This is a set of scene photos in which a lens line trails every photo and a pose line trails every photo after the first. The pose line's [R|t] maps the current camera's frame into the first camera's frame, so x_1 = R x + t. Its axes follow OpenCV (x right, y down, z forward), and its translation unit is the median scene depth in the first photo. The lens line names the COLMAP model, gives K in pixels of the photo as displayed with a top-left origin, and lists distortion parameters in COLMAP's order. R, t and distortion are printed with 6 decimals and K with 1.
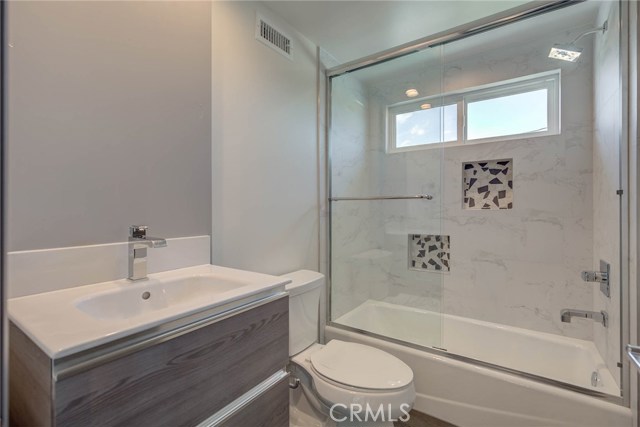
lens RADIAL K [[291.4, 0, 317.5], [0, 291.4, 209.3], [0, 0, 1]] dist [-0.009525, 0.003655]
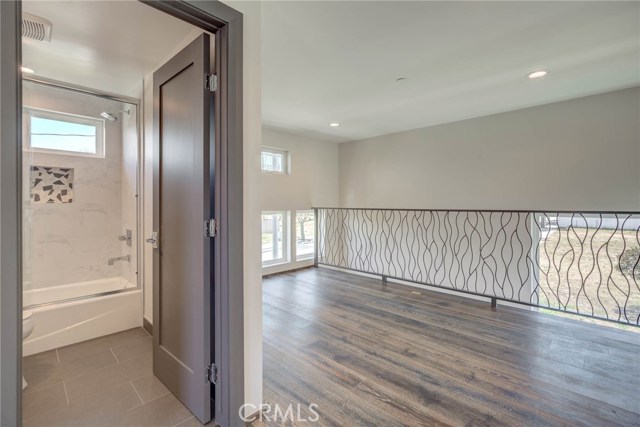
lens RADIAL K [[291.4, 0, 318.5], [0, 291.4, 206.9], [0, 0, 1]] dist [-0.009525, 0.003655]
pose [[0.159492, -0.008169, 0.987165, -0.550634], [-0.003048, 0.999957, 0.008767, 0.001864], [-0.987195, -0.004408, 0.159460, -0.433653]]
